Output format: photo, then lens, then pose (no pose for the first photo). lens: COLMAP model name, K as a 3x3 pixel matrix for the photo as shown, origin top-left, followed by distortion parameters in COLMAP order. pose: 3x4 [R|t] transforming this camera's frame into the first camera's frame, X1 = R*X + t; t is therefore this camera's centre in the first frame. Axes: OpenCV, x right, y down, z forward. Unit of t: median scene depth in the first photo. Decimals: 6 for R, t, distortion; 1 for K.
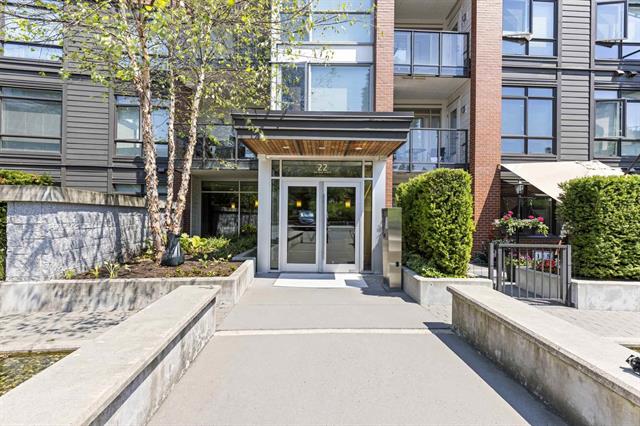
lens RADIAL K [[286.3, 0, 320.0], [0, 286.3, 212.4], [0, 0, 1]] dist [0.003492, -0.001391]
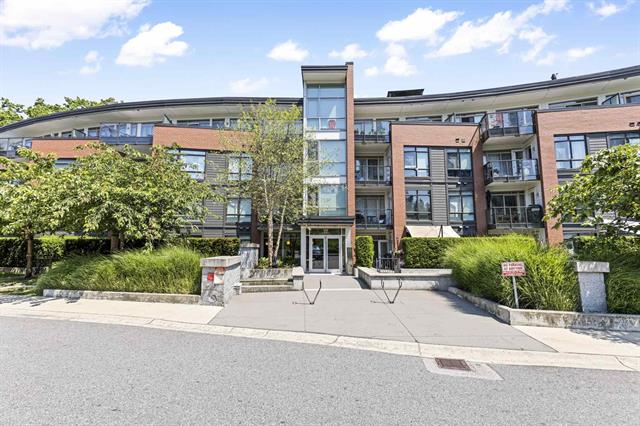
lens RADIAL K [[286.3, 0, 320.0], [0, 286.3, 212.4], [0, 0, 1]] dist [0.003492, -0.001391]
pose [[0.999959, -0.009016, -0.000362, -0.039459], [0.008916, 0.993486, -0.113606, -0.030480], [0.001384, 0.113598, 0.993526, -1.526510]]
